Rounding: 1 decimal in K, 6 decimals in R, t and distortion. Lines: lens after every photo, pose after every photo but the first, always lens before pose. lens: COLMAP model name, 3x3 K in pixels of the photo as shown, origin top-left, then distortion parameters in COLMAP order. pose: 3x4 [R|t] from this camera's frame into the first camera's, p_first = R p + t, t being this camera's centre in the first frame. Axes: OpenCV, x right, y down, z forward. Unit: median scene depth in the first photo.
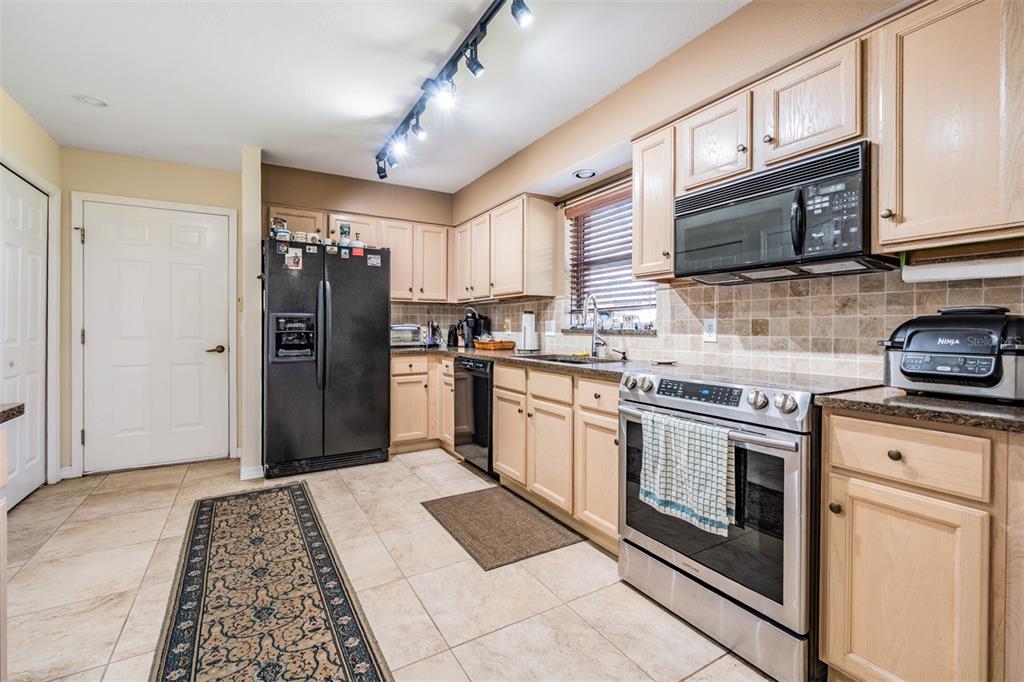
lens RADIAL K [[444.2, 0, 506.8], [0, 444.2, 328.5], [0, 0, 1]] dist [-0.000759, -0.000699]
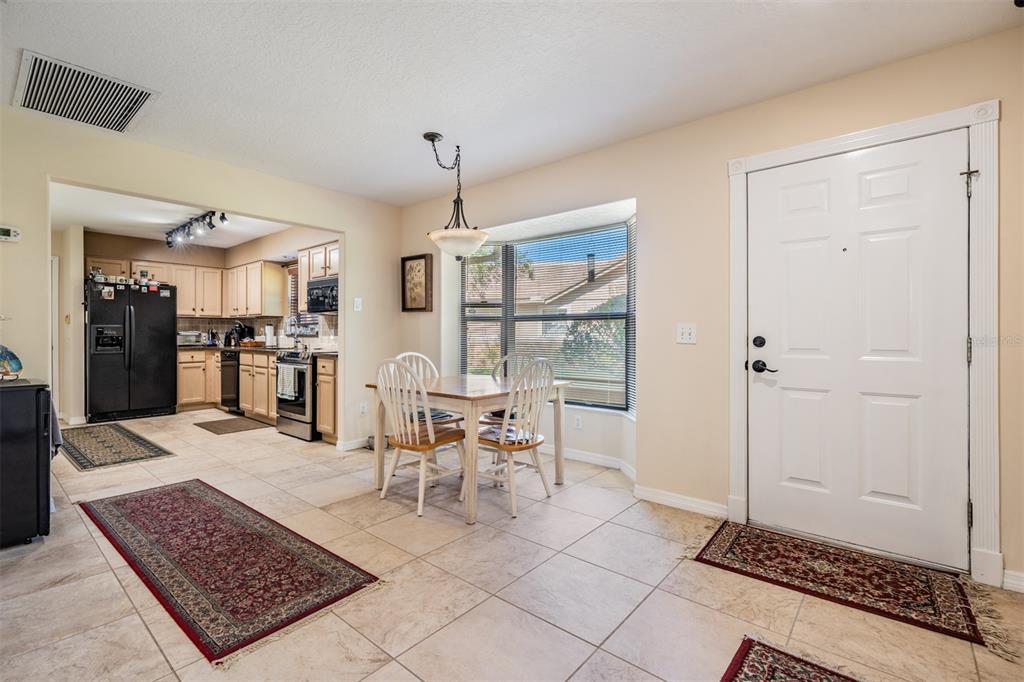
lens RADIAL K [[462.9, 0, 503.2], [0, 462.9, 335.5], [0, 0, 1]] dist [0.009634, -0.000570]
pose [[0.948100, -0.002640, 0.317960, 0.375105], [0.002007, 0.999995, 0.002316, 0.003696], [-0.317965, -0.001558, 0.948101, -1.139927]]
